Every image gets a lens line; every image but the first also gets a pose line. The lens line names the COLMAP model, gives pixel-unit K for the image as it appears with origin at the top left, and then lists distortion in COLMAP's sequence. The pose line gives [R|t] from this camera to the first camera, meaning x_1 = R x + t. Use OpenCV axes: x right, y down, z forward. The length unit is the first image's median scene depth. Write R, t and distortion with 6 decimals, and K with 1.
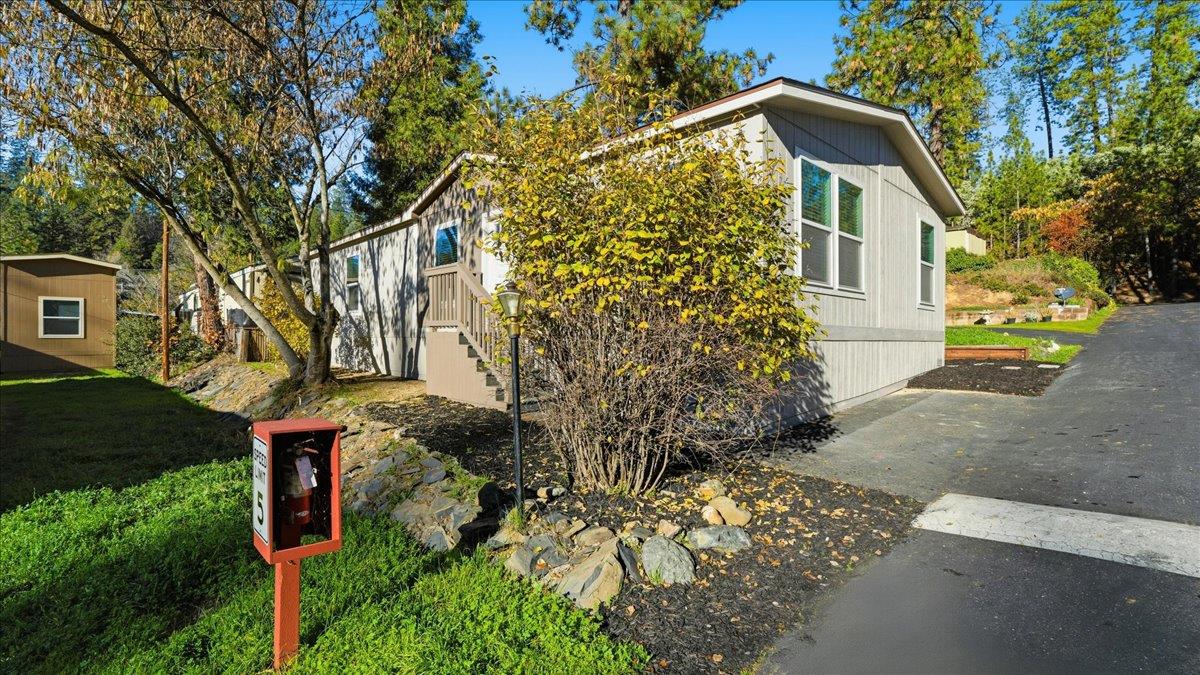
lens RADIAL K [[554.6, 0, 596.2], [0, 554.6, 334.8], [0, 0, 1]] dist [-0.064123, 0.023361]
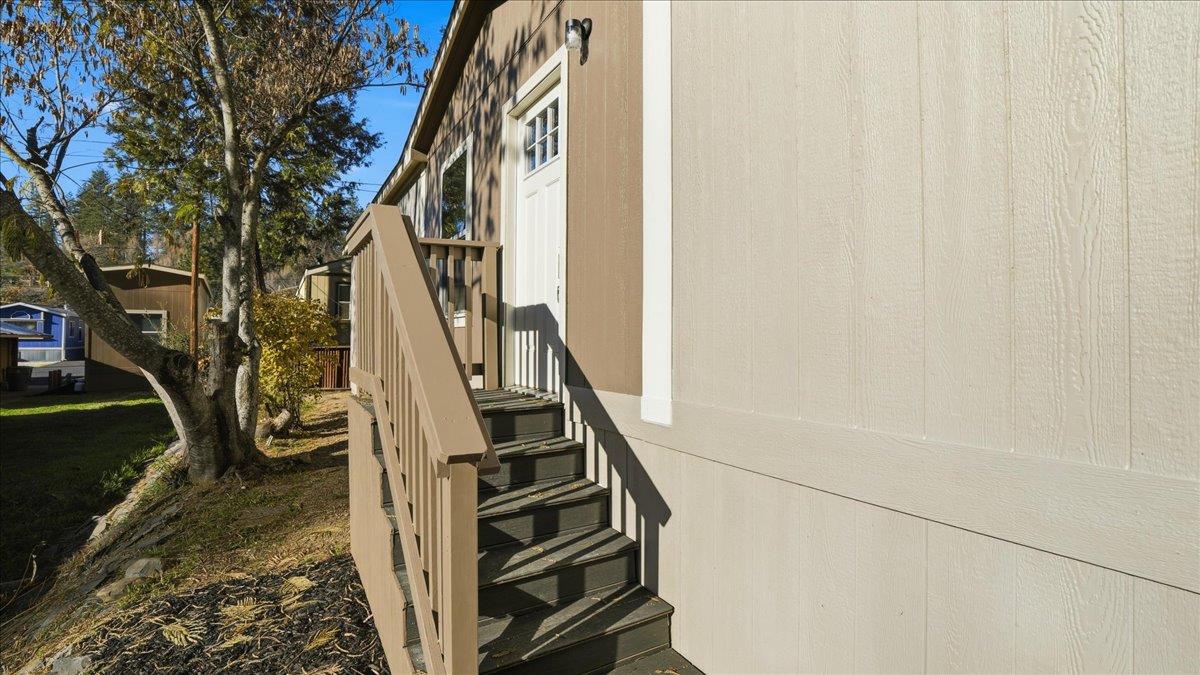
lens RADIAL K [[554.6, 0, 596.2], [0, 554.6, 334.8], [0, 0, 1]] dist [-0.064123, 0.023361]
pose [[0.972467, -0.005047, -0.232986, -0.039115], [0.003472, 0.999968, -0.007170, -0.038865], [0.233015, 0.006164, 0.972454, 0.572435]]
